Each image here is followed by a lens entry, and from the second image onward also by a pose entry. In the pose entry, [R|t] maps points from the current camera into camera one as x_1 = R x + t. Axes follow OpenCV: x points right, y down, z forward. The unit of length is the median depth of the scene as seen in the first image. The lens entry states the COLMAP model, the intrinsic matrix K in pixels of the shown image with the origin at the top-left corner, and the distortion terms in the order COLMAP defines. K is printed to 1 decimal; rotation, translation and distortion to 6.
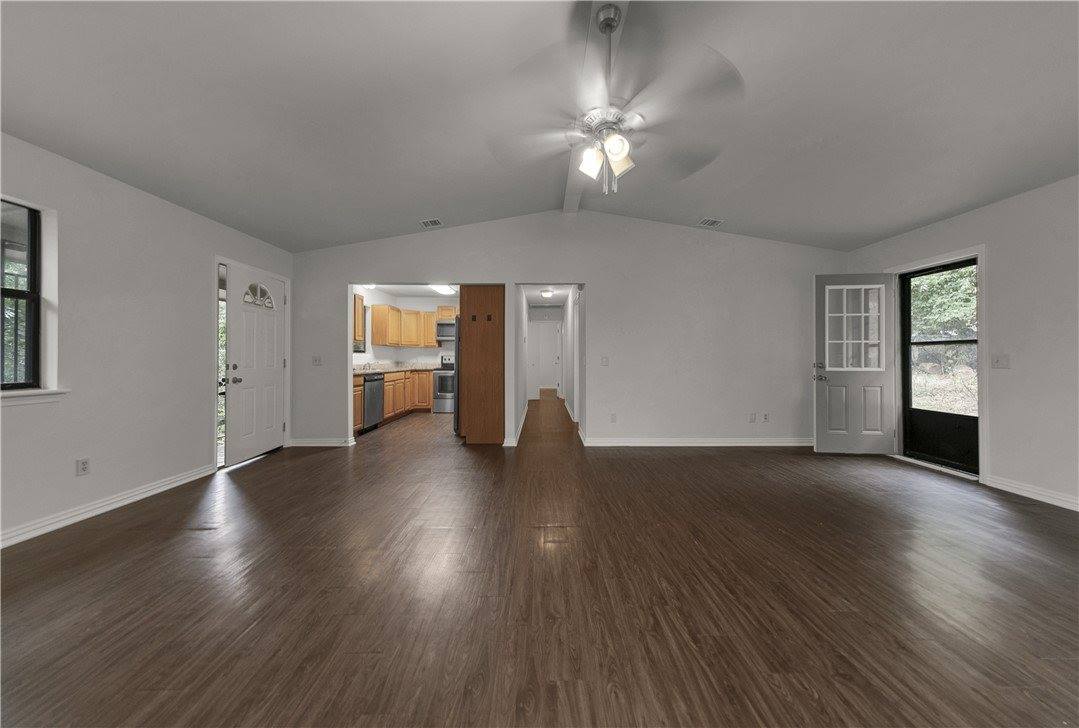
lens RADIAL K [[362.4, 0, 540.6], [0, 362.4, 356.6], [0, 0, 1]] dist [0.000803, -0.000017]
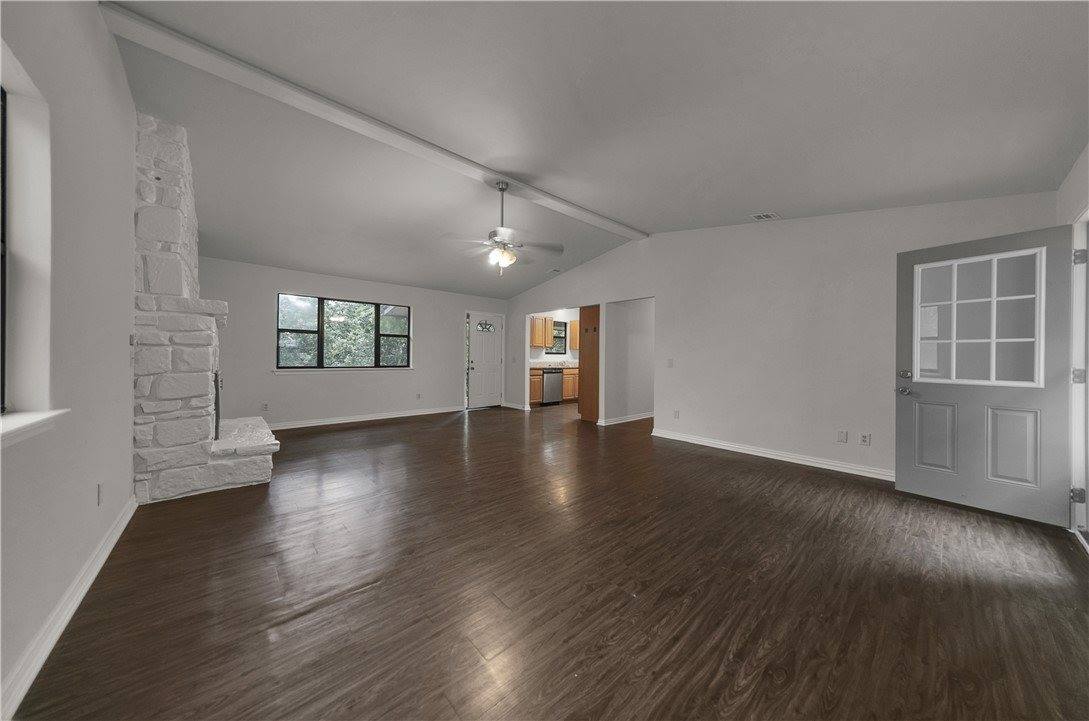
lens RADIAL K [[350.2, 0, 520.0], [0, 350.2, 357.6], [0, 0, 1]] dist [0.000121, 0.000000]
pose [[0.634843, 0.008276, -0.772597, 0.810501], [-0.006001, 0.999965, 0.005780, -0.009294], [0.772618, 0.000967, 0.634870, -0.060588]]
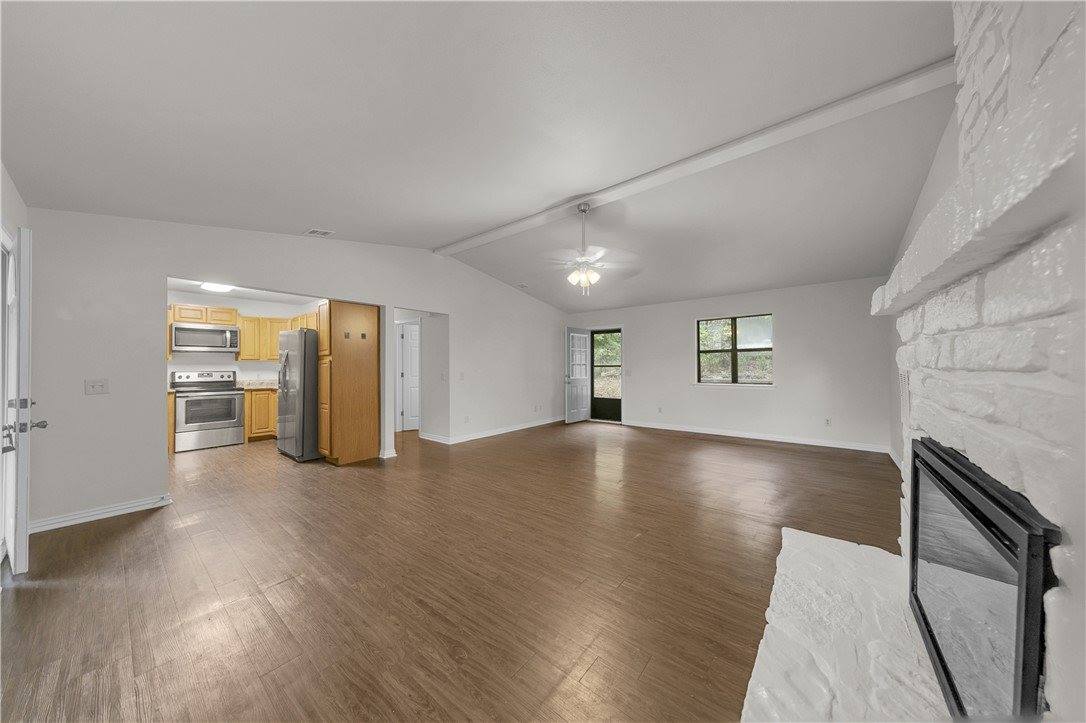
lens RADIAL K [[344.8, 0, 543.0], [0, 344.8, 361.5], [0, 0, 1]] dist [0.000558, 0.000016]
pose [[0.625969, 0.009036, 0.779796, -0.681957], [-0.001485, 0.999945, -0.010395, -0.032182], [-0.779847, 0.005349, 0.625948, -0.009671]]
